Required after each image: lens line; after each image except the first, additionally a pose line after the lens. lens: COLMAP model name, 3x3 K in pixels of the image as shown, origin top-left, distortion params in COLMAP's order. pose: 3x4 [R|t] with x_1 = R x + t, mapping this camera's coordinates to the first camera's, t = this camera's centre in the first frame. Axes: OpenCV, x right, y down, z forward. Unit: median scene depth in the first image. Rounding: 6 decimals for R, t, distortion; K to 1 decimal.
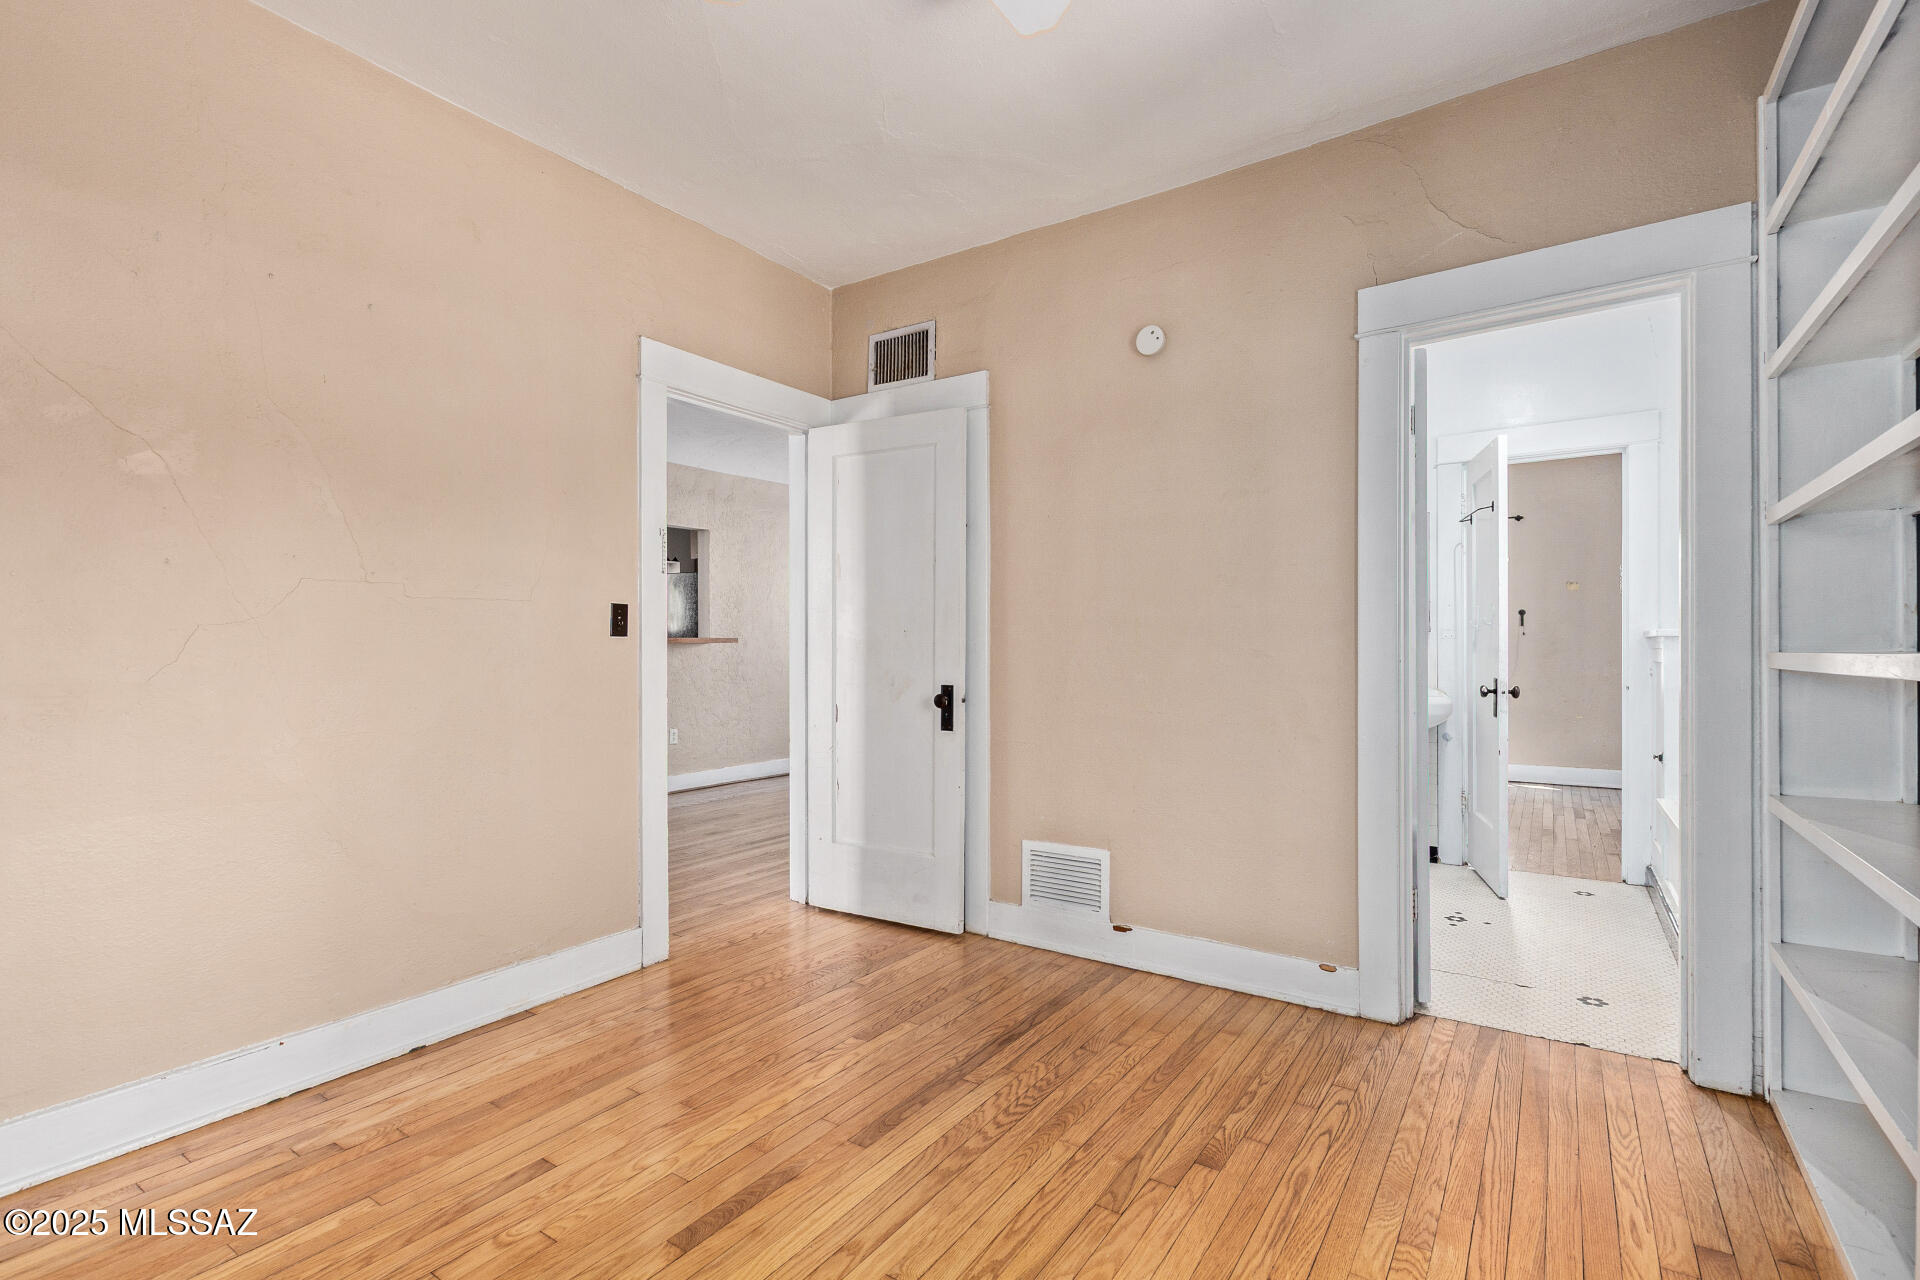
lens RADIAL K [[881.8, 0, 976.0], [0, 881.8, 635.7], [0, 0, 1]] dist [0.010534, -0.004854]
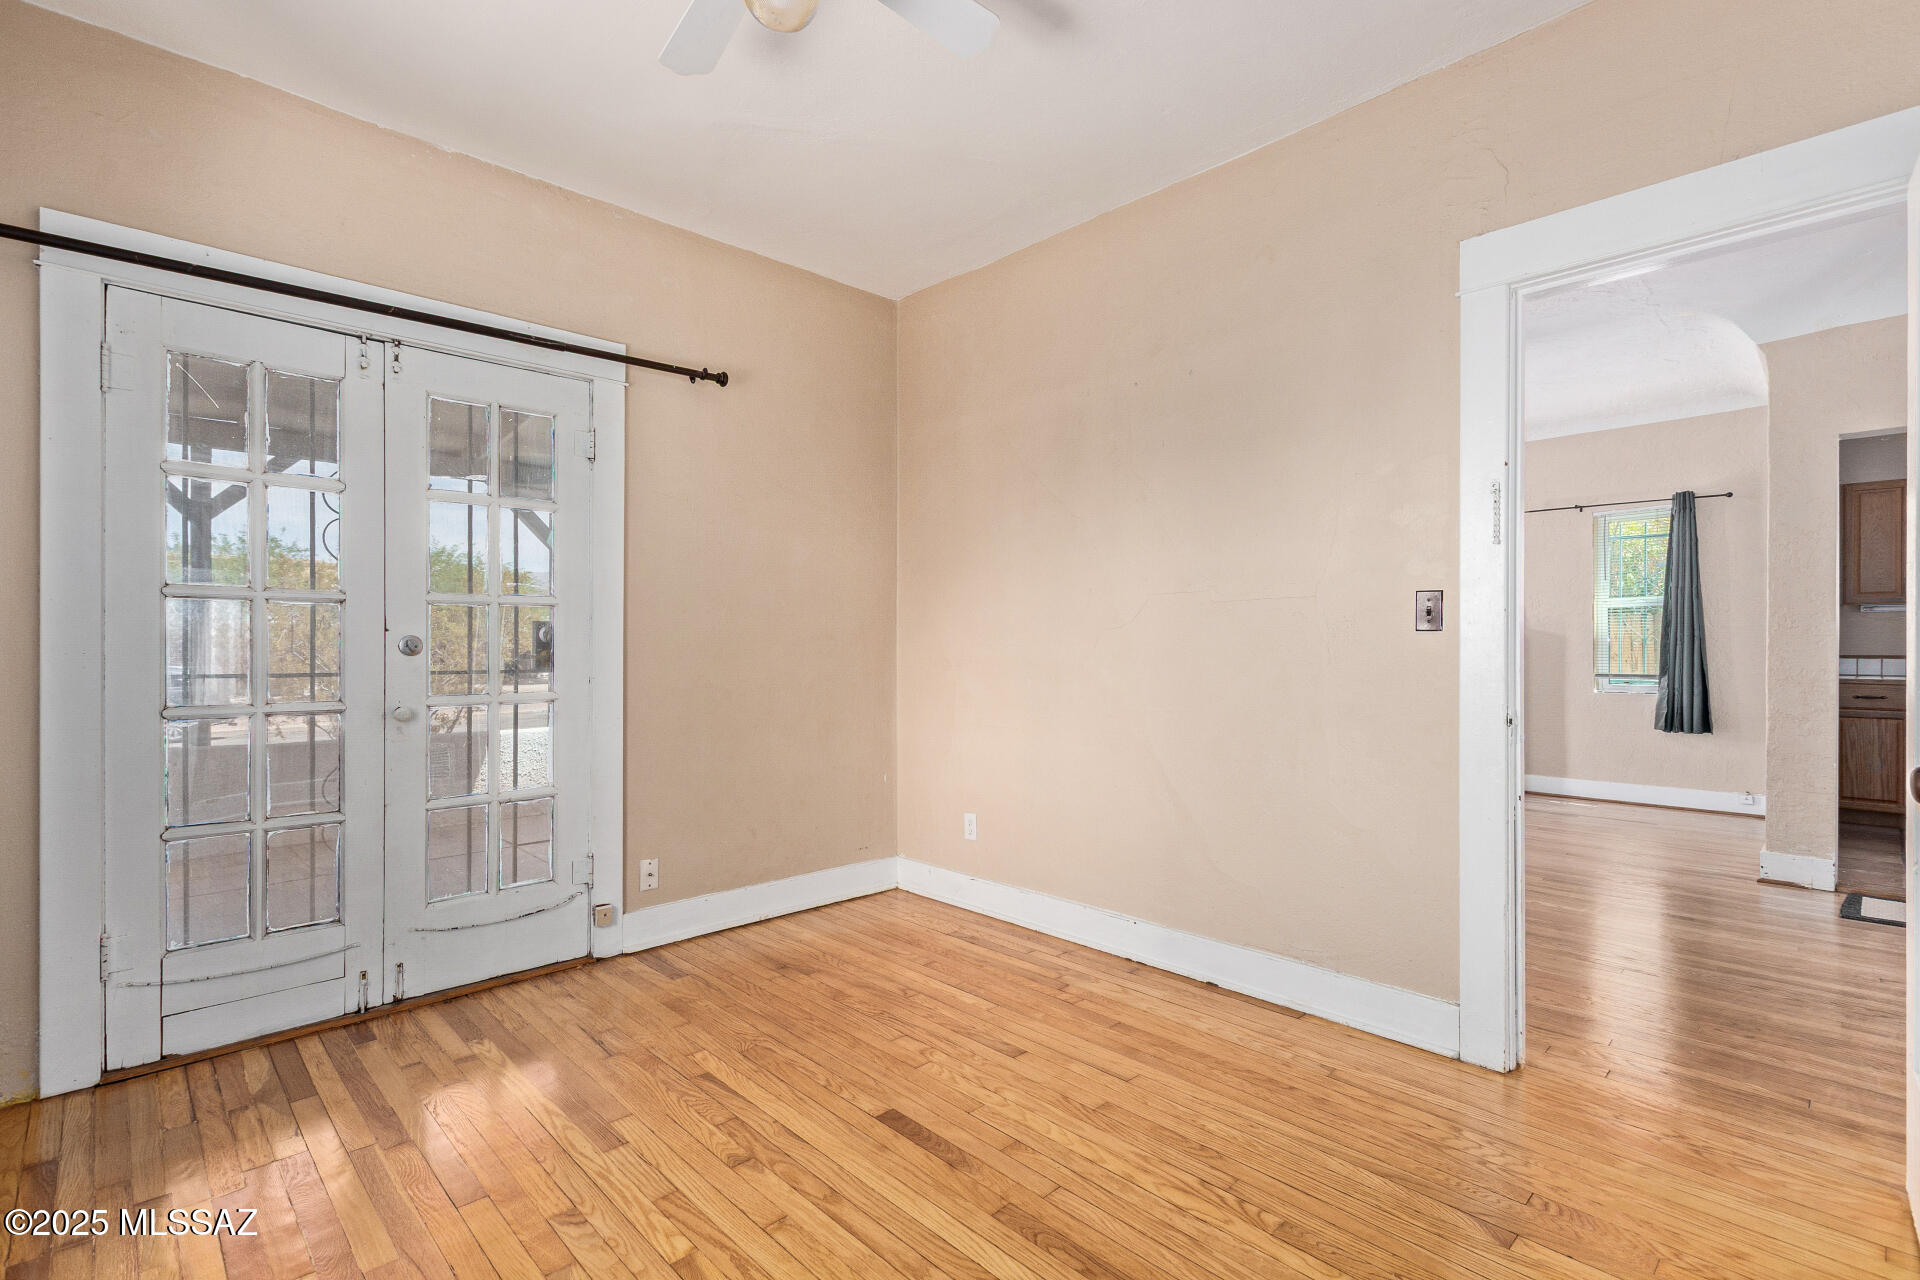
lens RADIAL K [[881.8, 0, 964.3], [0, 881.8, 644.6], [0, 0, 1]] dist [0.010534, -0.004854]
pose [[-0.229545, -0.000725, -0.973298, 0.663339], [0.016374, 0.999855, -0.004606, 0.014122], [0.973160, -0.016994, -0.229500, 1.065802]]
